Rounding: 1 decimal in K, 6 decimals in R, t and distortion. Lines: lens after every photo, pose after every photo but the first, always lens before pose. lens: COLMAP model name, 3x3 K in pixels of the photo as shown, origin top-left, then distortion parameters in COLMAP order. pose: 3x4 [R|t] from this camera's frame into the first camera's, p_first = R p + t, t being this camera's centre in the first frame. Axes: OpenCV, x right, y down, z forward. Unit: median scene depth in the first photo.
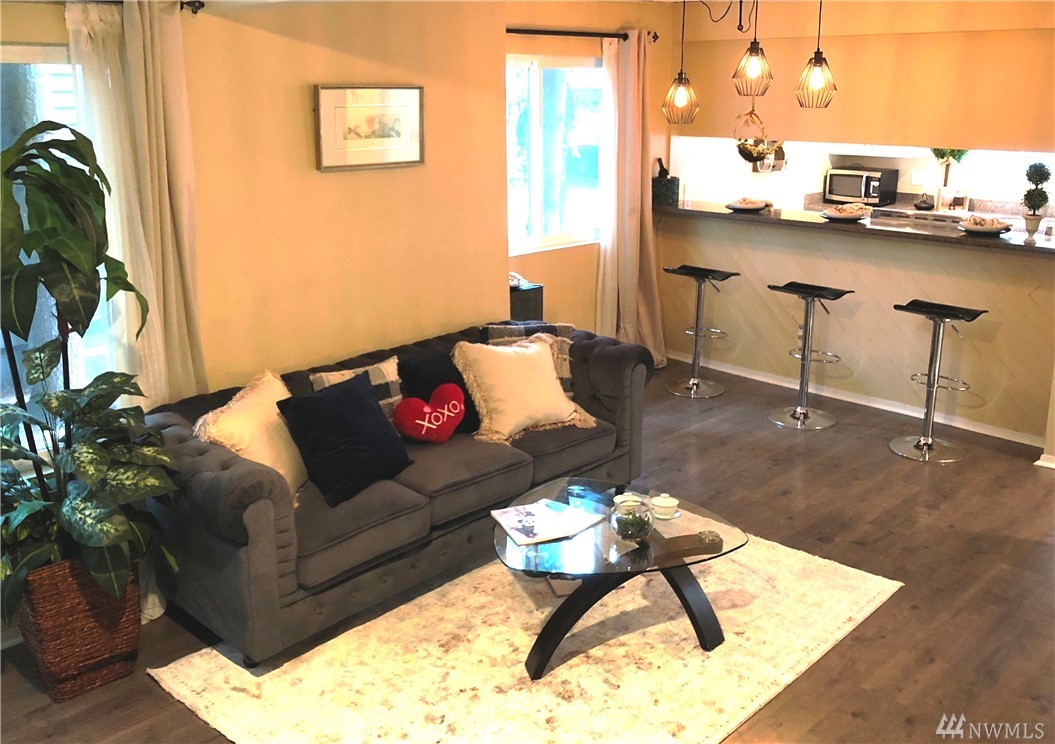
lens RADIAL K [[1030.5, 0, 527.5], [0, 1030.5, 372.0], [0, 0, 1]] dist [0.019439, 0.004083]
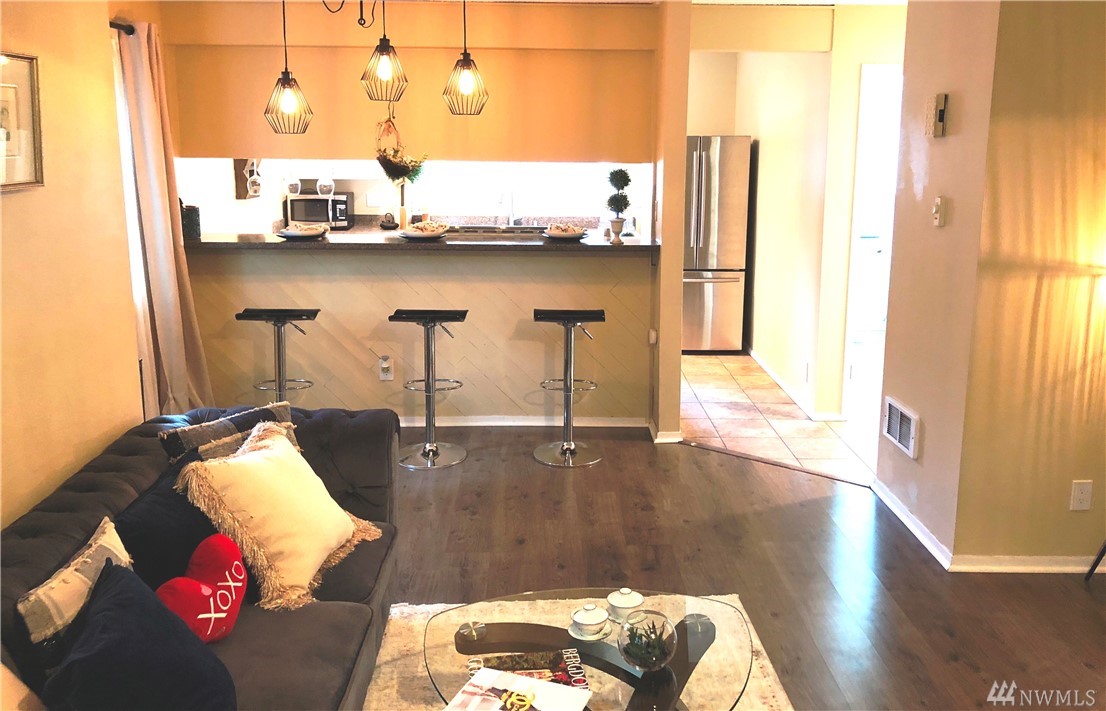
lens RADIAL K [[924.7, 0, 554.9], [0, 924.7, 304.7], [0, 0, 1]] dist [0.011694, -0.003497]
pose [[0.675716, -0.126402, 0.726244, -0.269389], [0.191688, 0.981427, -0.007535, -0.067058], [-0.711803, 0.144303, 0.687396, 0.391003]]
